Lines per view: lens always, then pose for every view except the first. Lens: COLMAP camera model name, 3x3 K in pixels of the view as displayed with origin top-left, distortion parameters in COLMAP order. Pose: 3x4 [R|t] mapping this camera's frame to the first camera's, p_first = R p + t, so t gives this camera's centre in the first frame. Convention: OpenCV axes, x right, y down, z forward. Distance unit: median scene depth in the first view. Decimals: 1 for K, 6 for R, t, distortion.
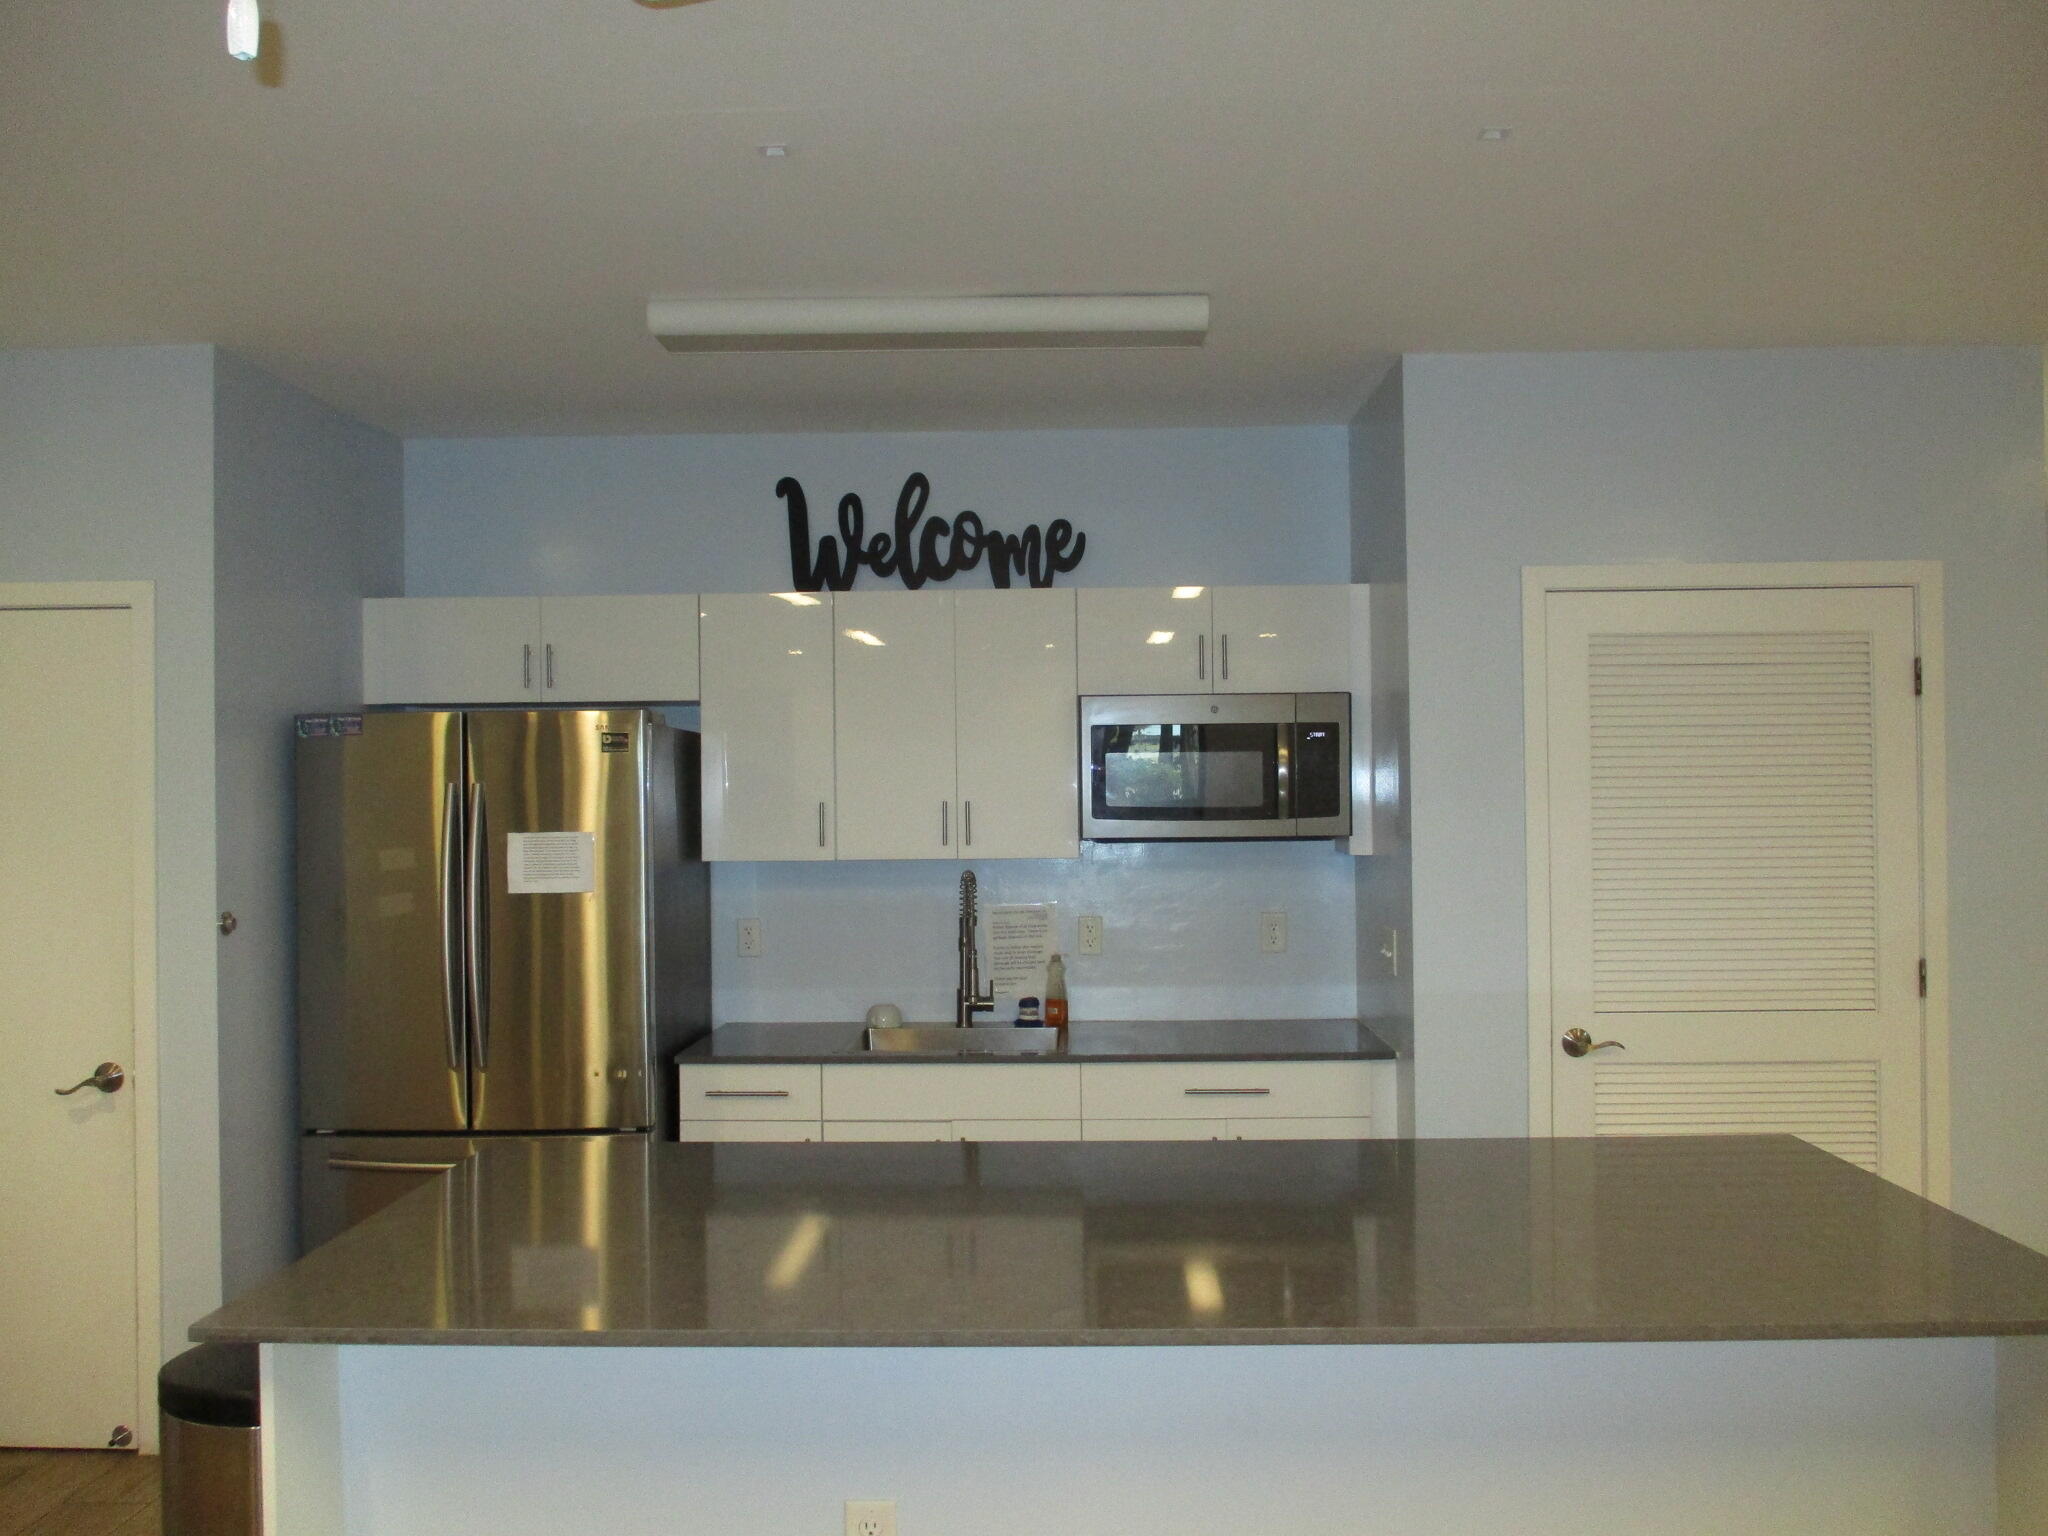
lens RADIAL K [[1584.7, 0, 1024.0], [0, 1584.7, 768.0], [0, 0, 1]] dist [-0.080360, -0.000394]
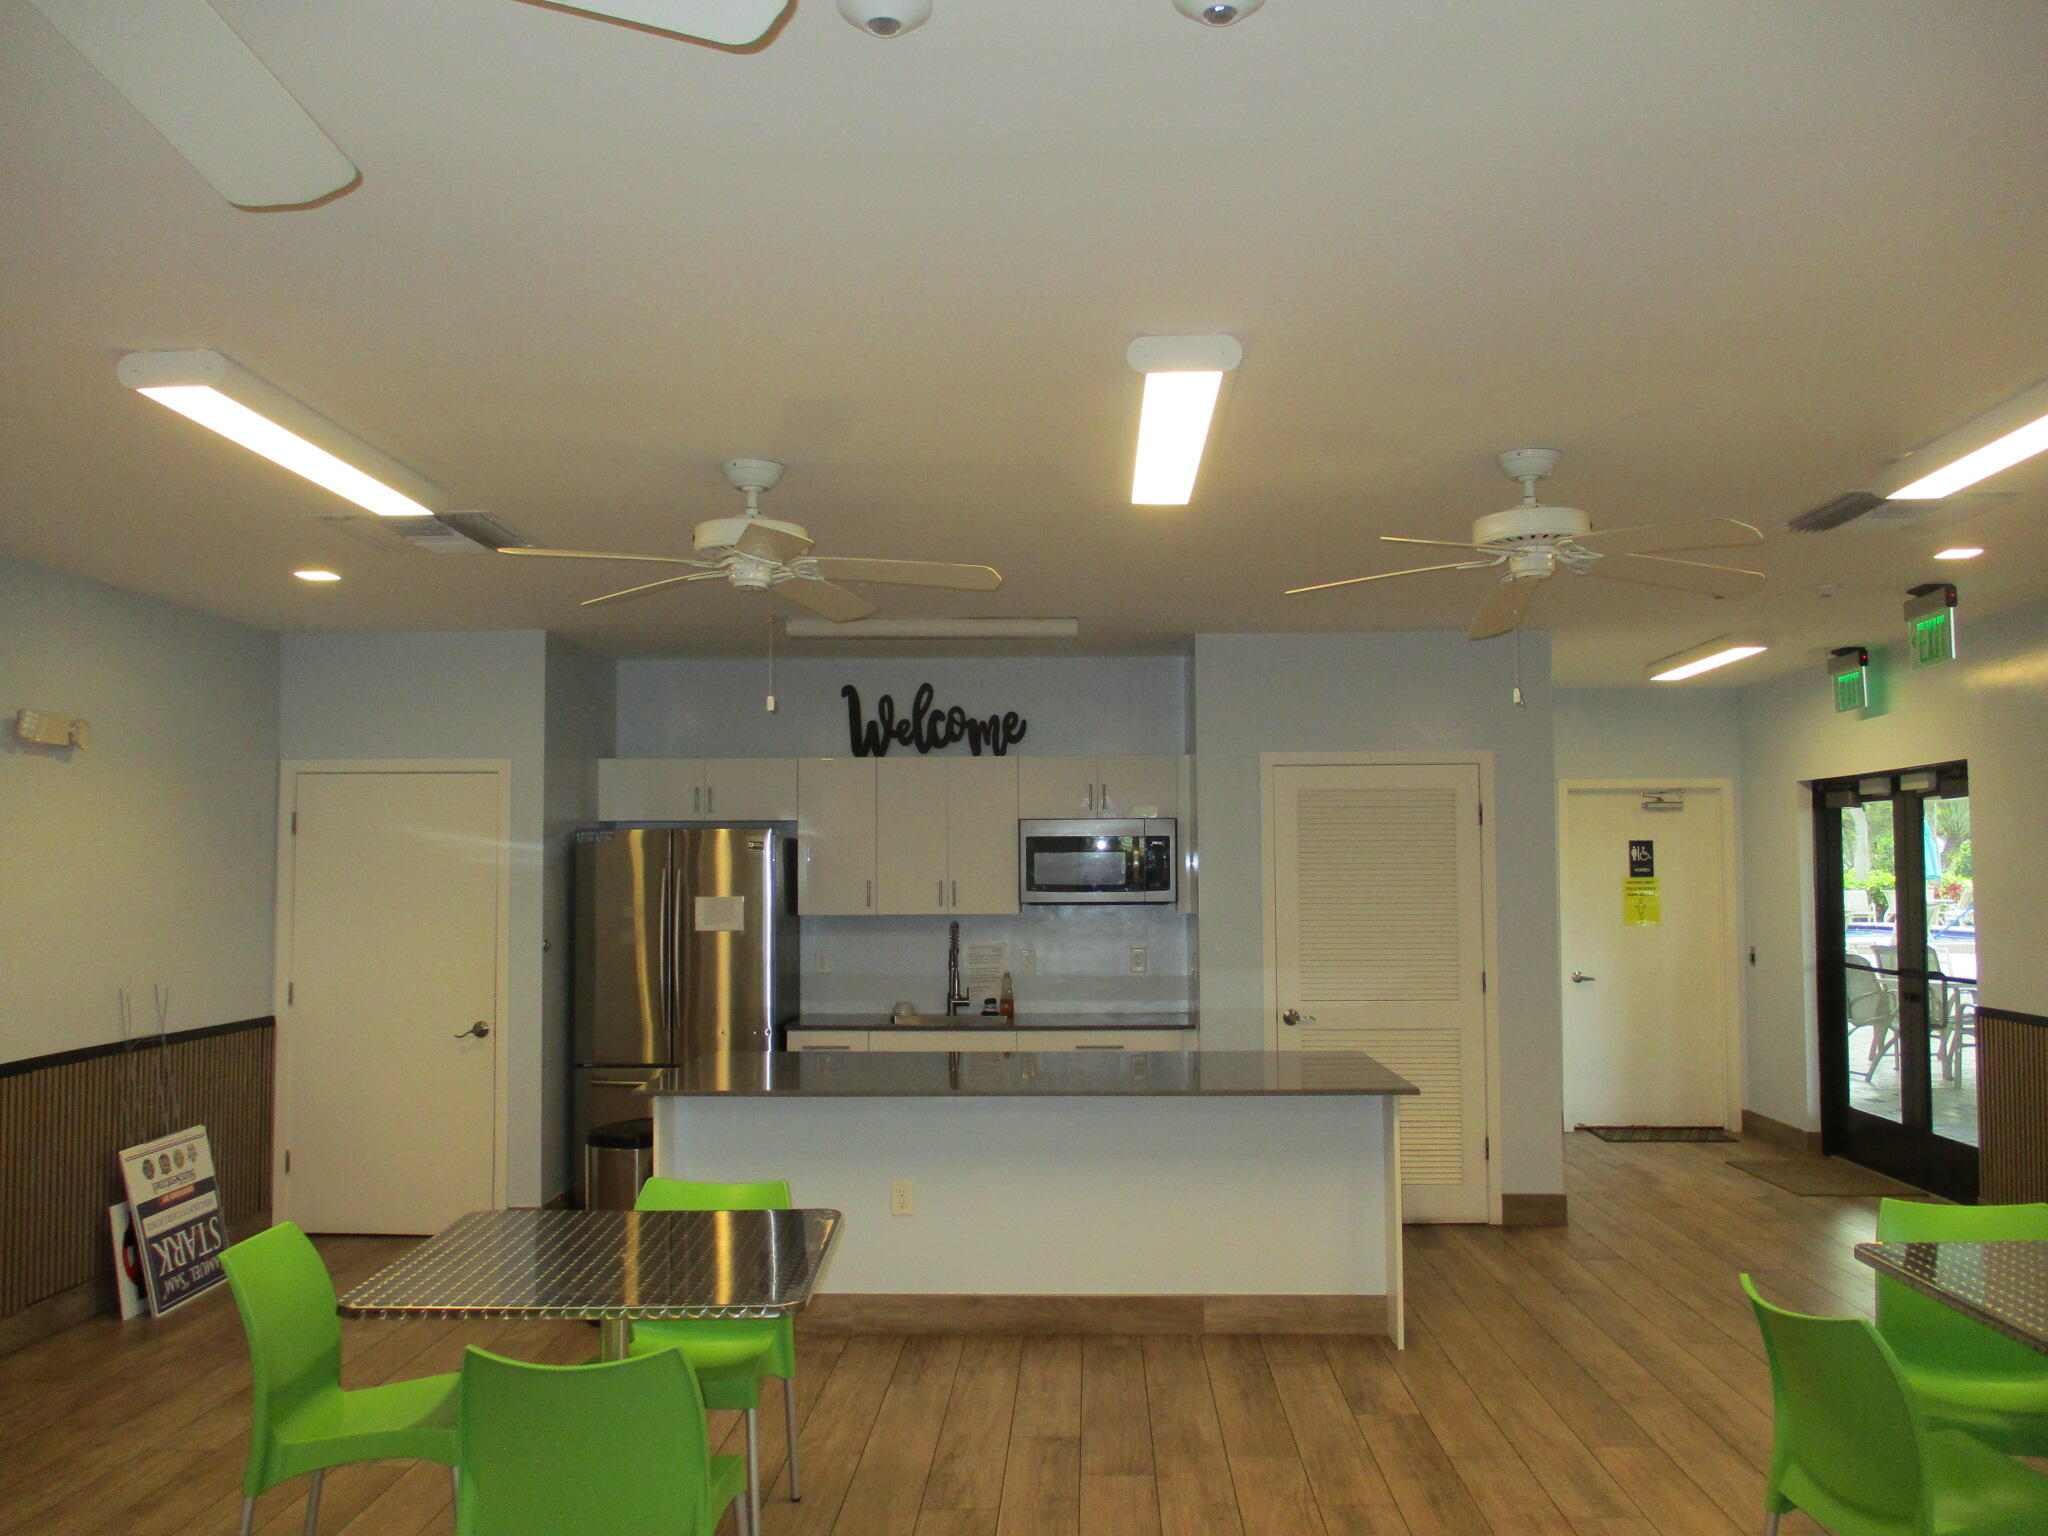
lens RADIAL K [[1711.7, 0, 1024.0], [0, 1711.7, 768.0], [0, 0, 1]] dist [0.000554, 0.002609]
pose [[0.999962, 0.005284, -0.006887, 0.049683], [-0.005588, 0.998973, -0.044971, -0.016838], [0.006642, 0.045008, 0.998965, -0.817034]]
